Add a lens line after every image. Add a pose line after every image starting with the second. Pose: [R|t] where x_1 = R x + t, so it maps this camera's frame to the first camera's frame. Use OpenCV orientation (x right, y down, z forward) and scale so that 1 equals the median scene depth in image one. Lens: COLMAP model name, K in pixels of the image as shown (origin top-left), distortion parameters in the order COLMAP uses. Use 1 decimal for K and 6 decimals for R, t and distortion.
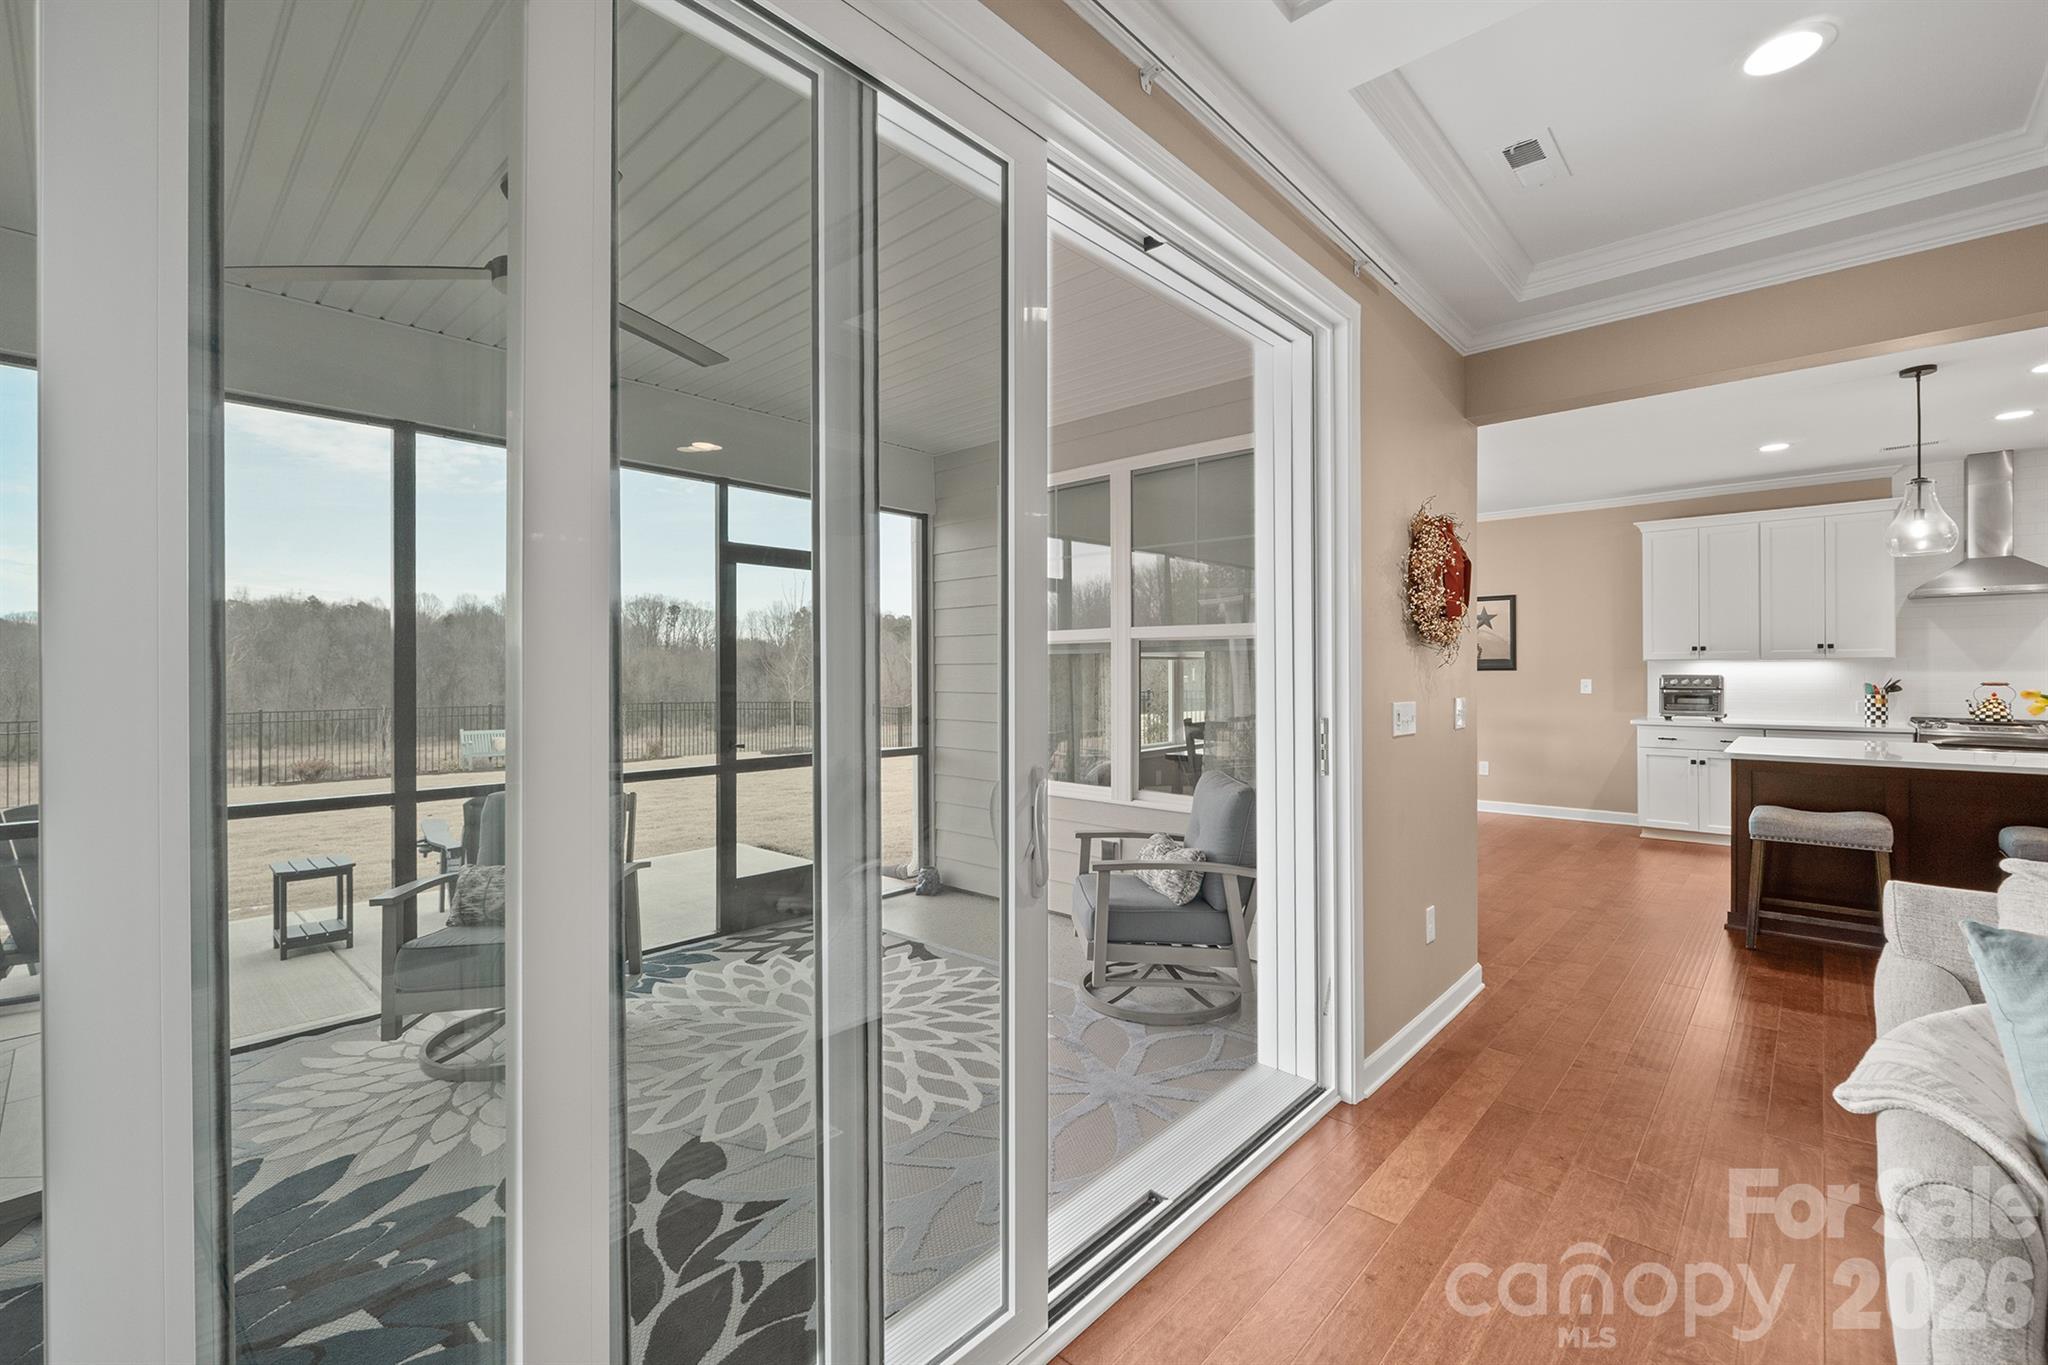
lens RADIAL K [[864.2, 0, 1028.0], [0, 864.2, 676.9], [0, 0, 1]] dist [-0.004142, -0.000289]
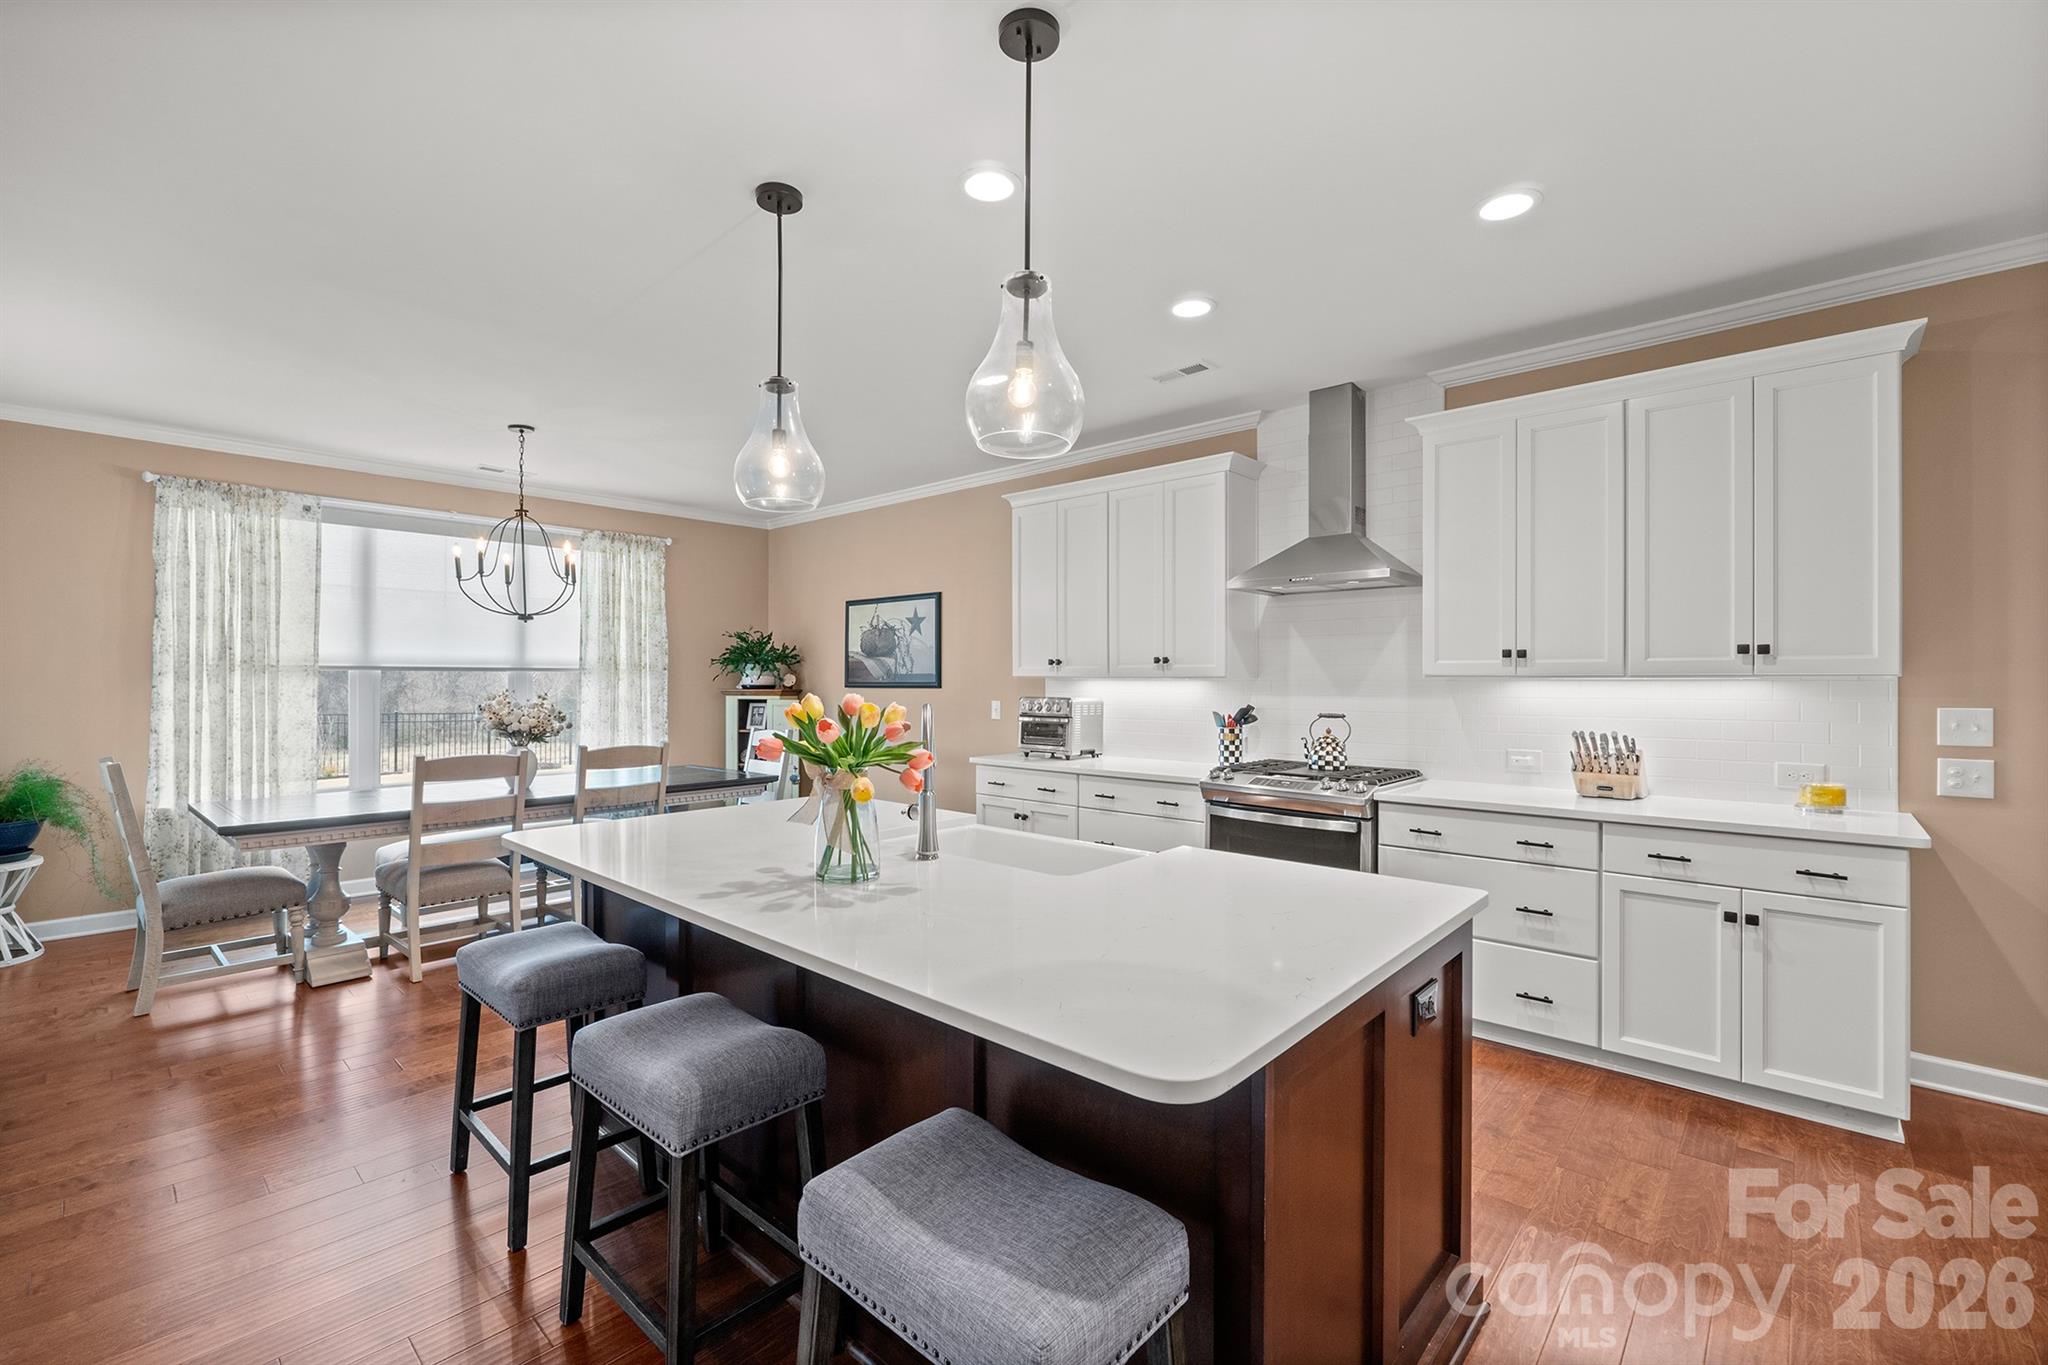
lens RADIAL K [[864.2, 0, 1035.1], [0, 864.2, 681.0], [0, 0, 1]] dist [-0.004142, -0.000289]
pose [[0.999930, 0.008660, 0.008119, 1.071613], [-0.008613, 0.999946, -0.005793, -0.017203], [-0.008169, 0.005722, 0.999950, 0.358045]]
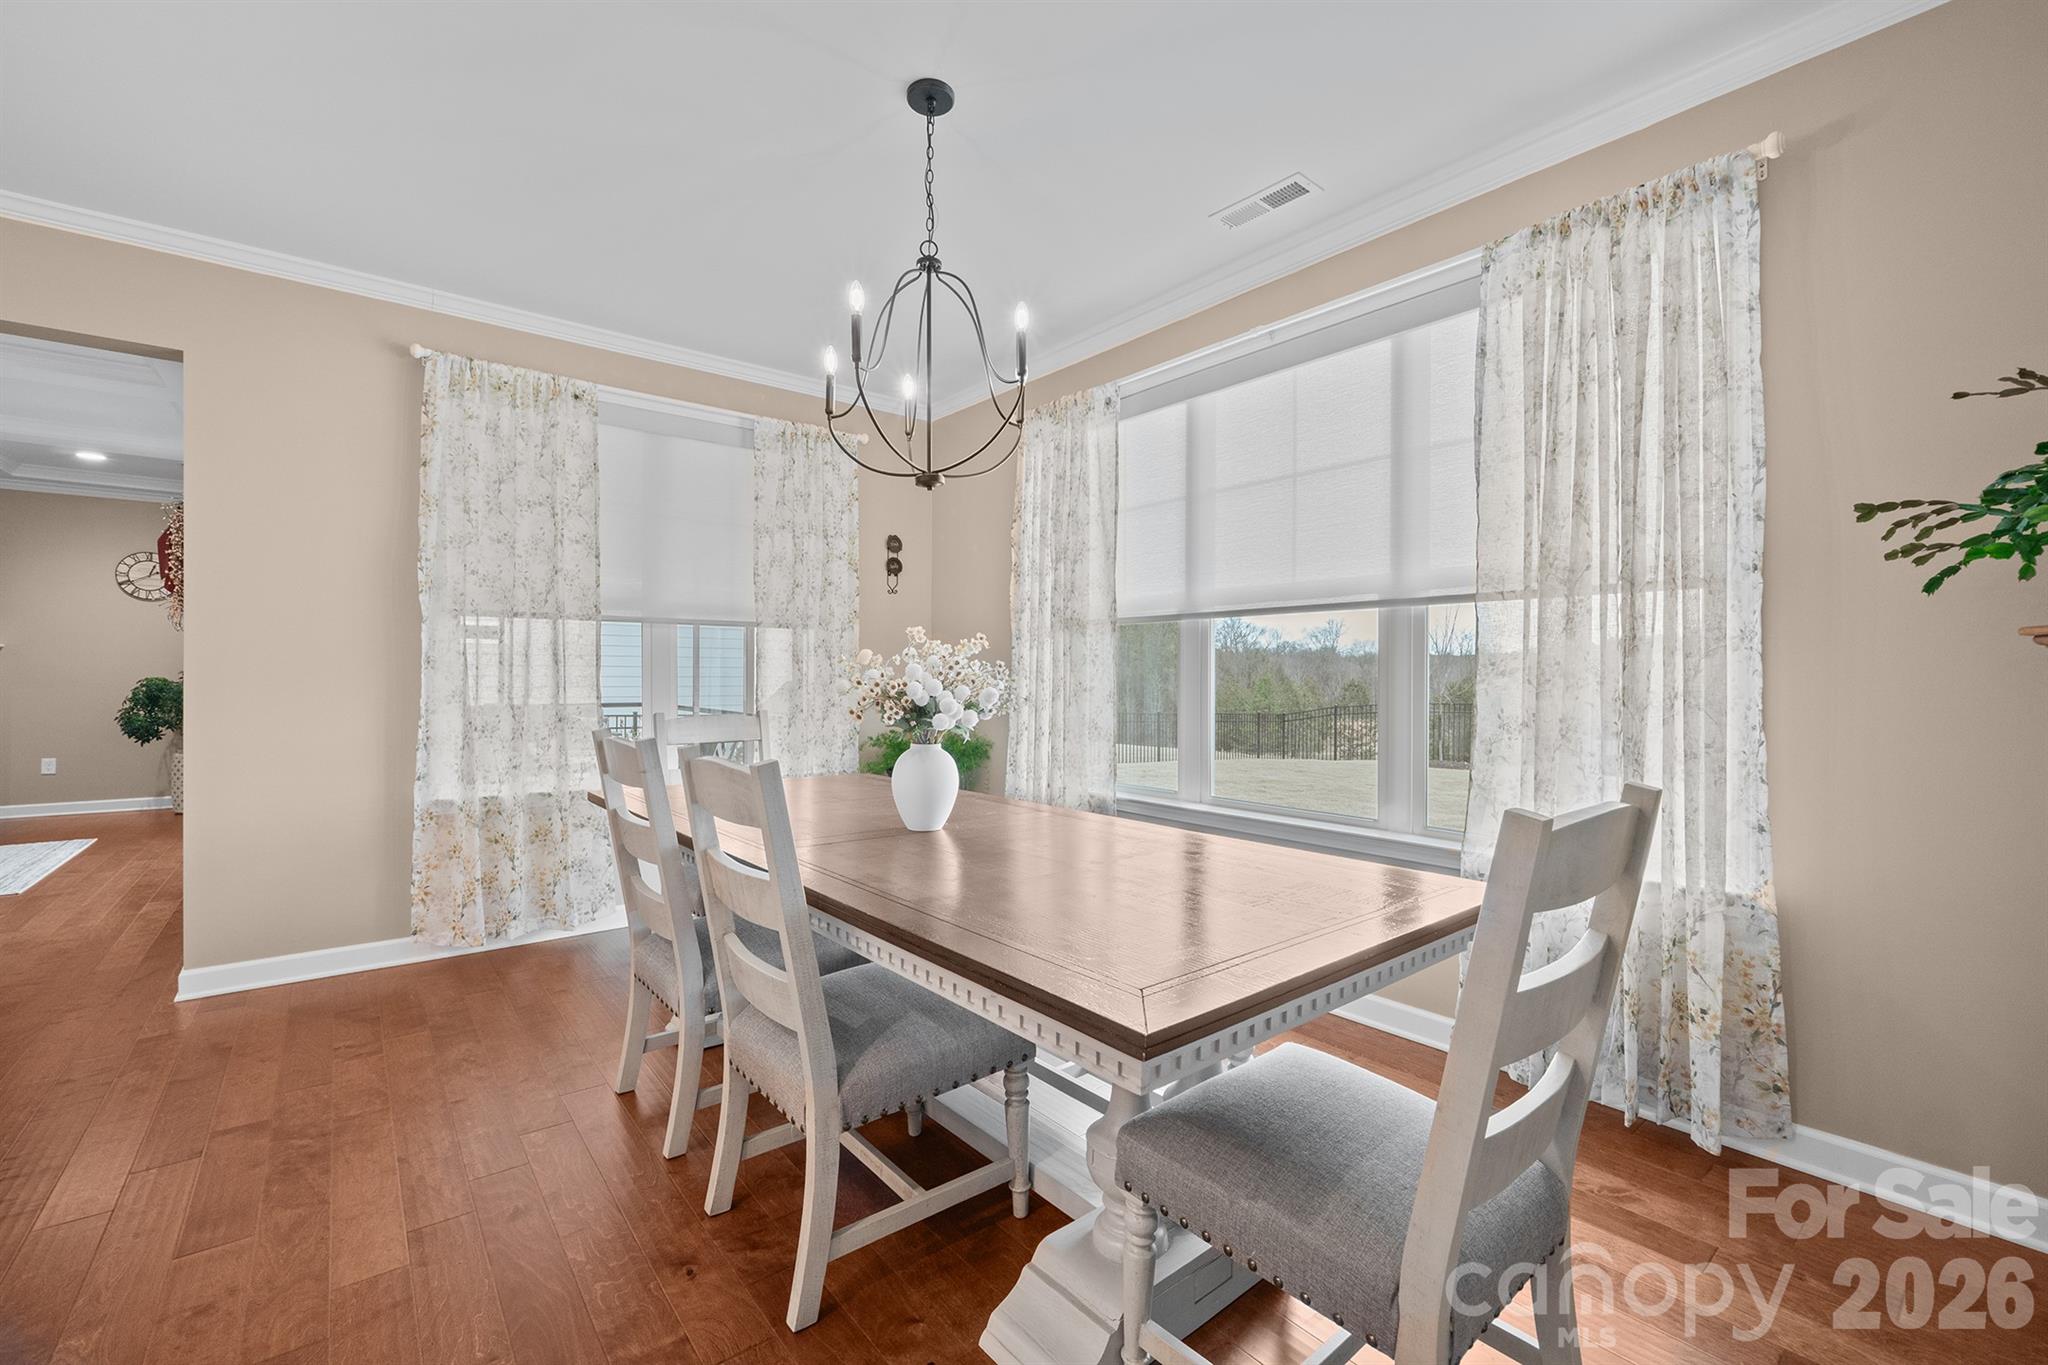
lens RADIAL K [[864.2, 0, 1032.3], [0, 864.2, 680.4], [0, 0, 1]] dist [-0.004142, -0.000289]
pose [[-0.162648, 0.007751, -0.986654, 0.962294], [-0.012060, 0.999879, 0.009843, 0.018292], [0.986610, 0.013500, -0.162535, 1.513939]]
